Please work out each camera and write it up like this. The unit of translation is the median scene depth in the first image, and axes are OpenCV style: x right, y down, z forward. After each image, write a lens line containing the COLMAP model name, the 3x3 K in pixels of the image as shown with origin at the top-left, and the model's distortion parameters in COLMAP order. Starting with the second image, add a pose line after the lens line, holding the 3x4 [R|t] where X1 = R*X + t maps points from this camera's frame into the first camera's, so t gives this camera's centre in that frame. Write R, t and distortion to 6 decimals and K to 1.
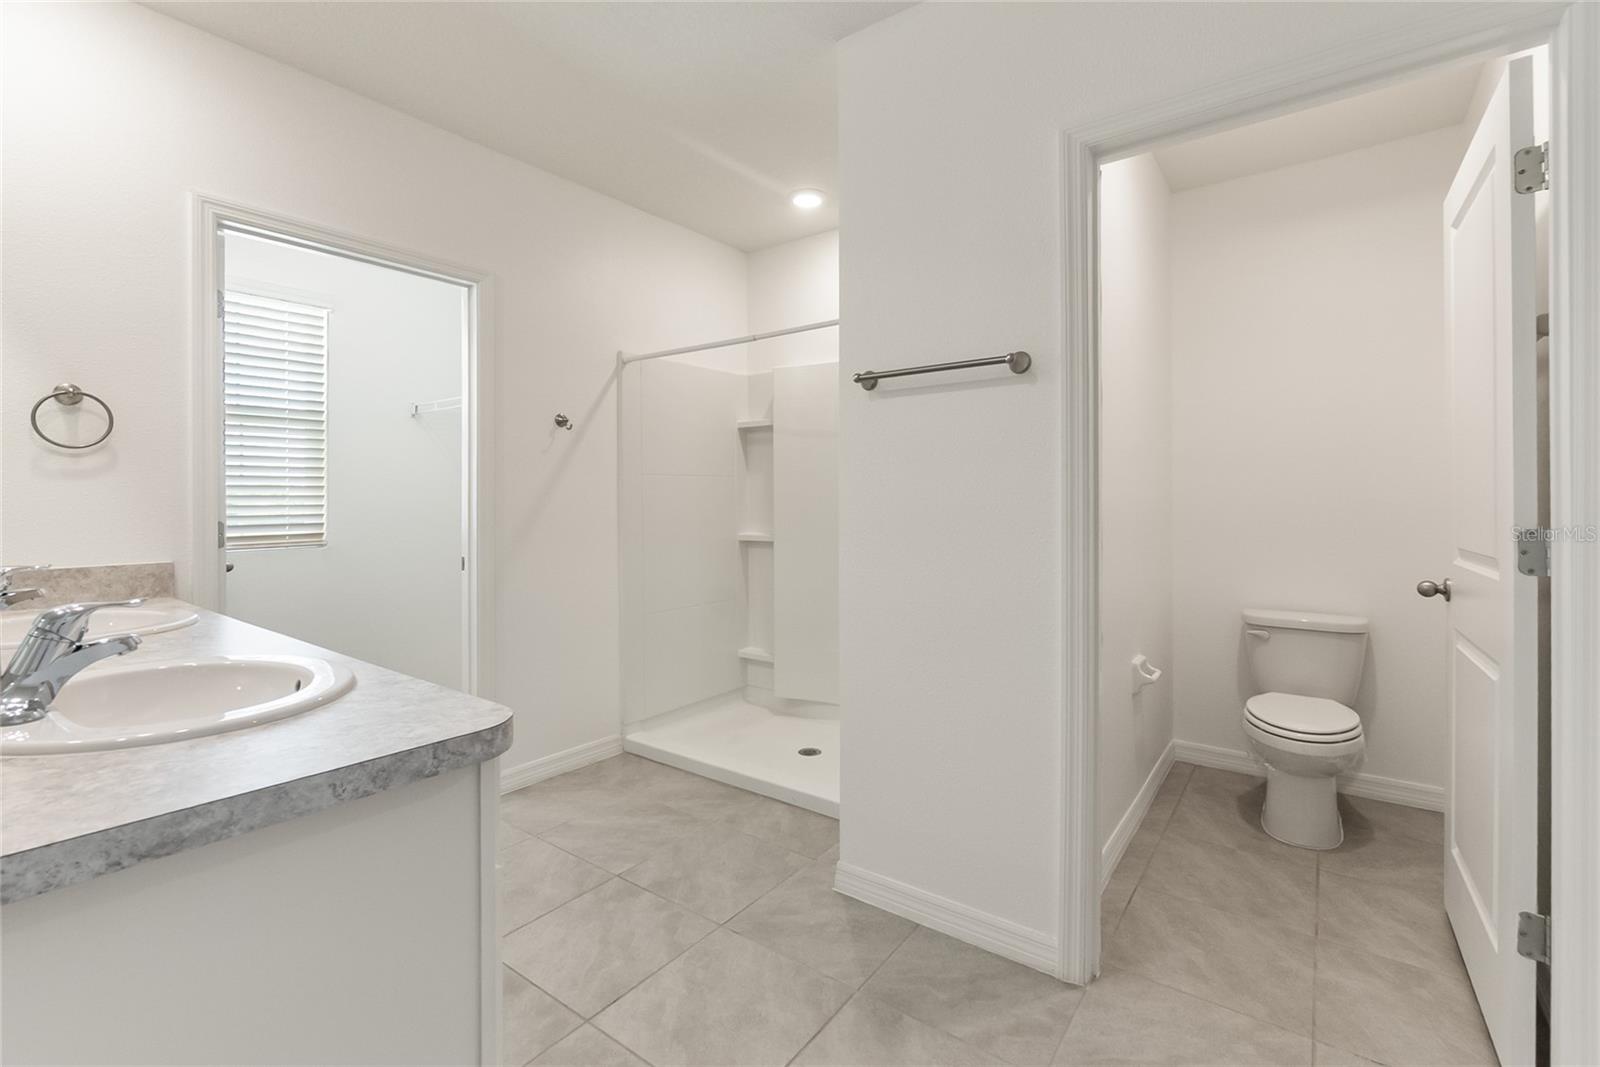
lens RADIAL K [[703.3, 0, 796.4], [0, 703.3, 507.2], [0, 0, 1]] dist [-0.005790, 0.000681]
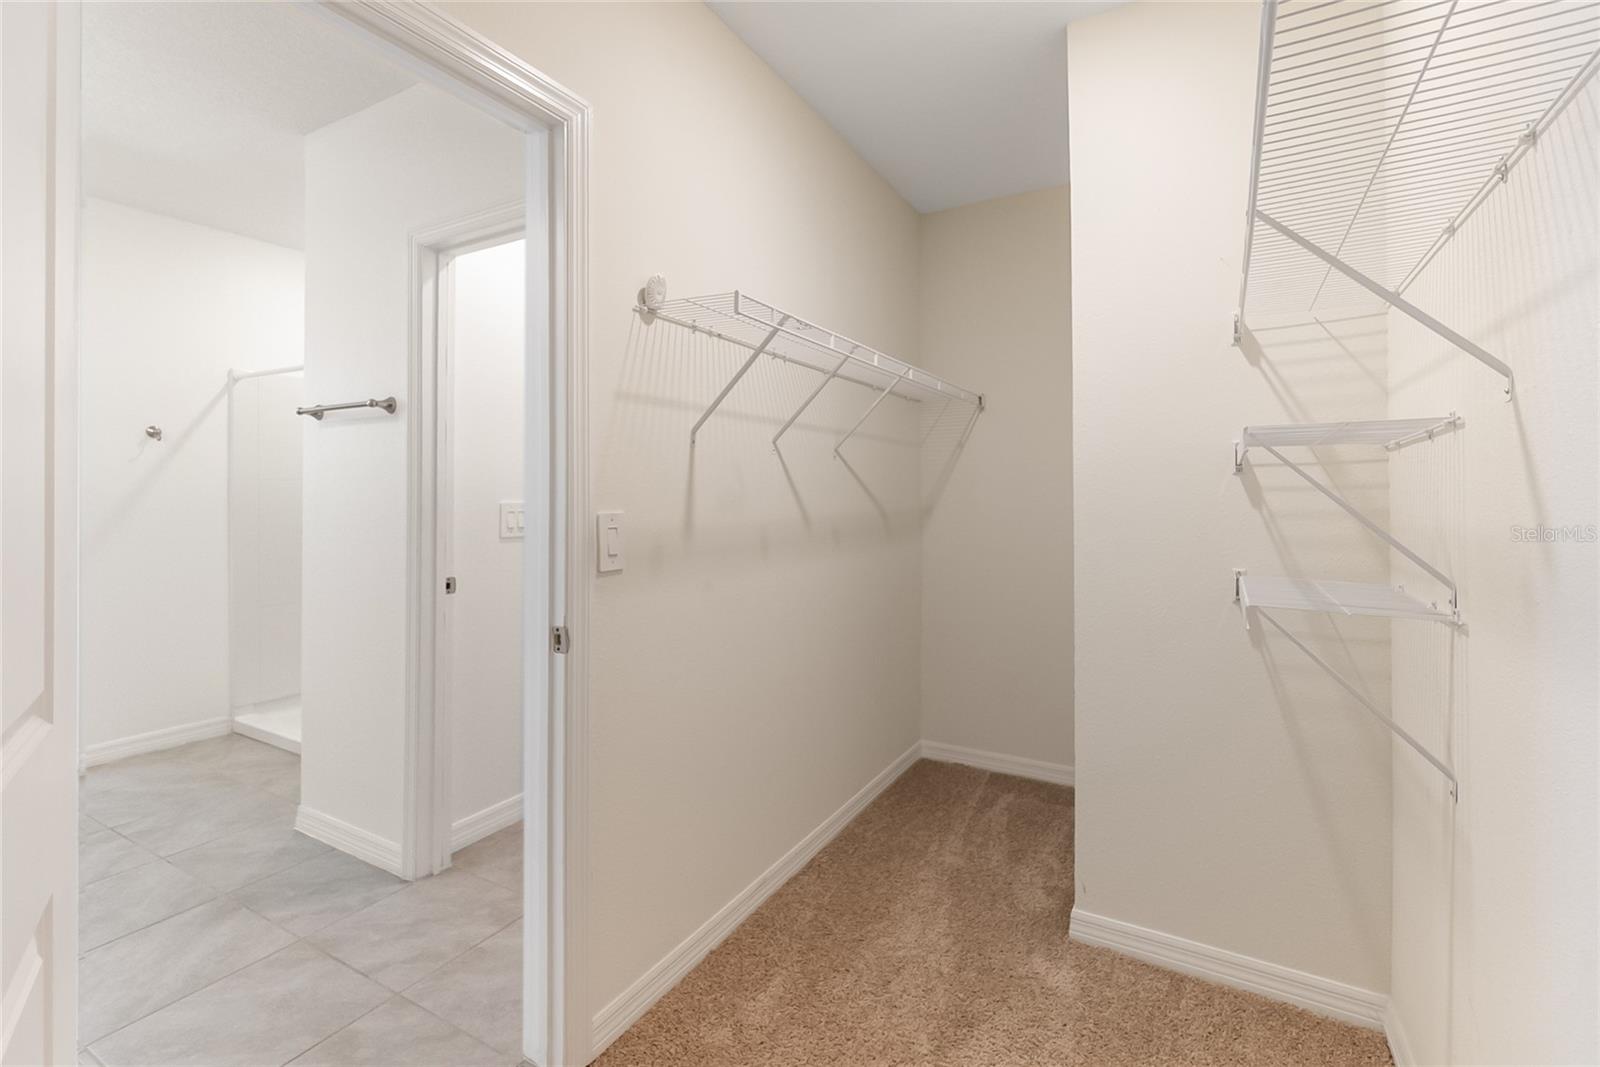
lens RADIAL K [[703.3, 0, 805.5], [0, 703.3, 504.6], [0, 0, 1]] dist [-0.005790, 0.000681]
pose [[0.991025, 0.006585, 0.133515, 0.767264], [-0.006709, 0.999977, 0.000477, -0.024550], [-0.133509, -0.001368, 0.991047, -0.324491]]
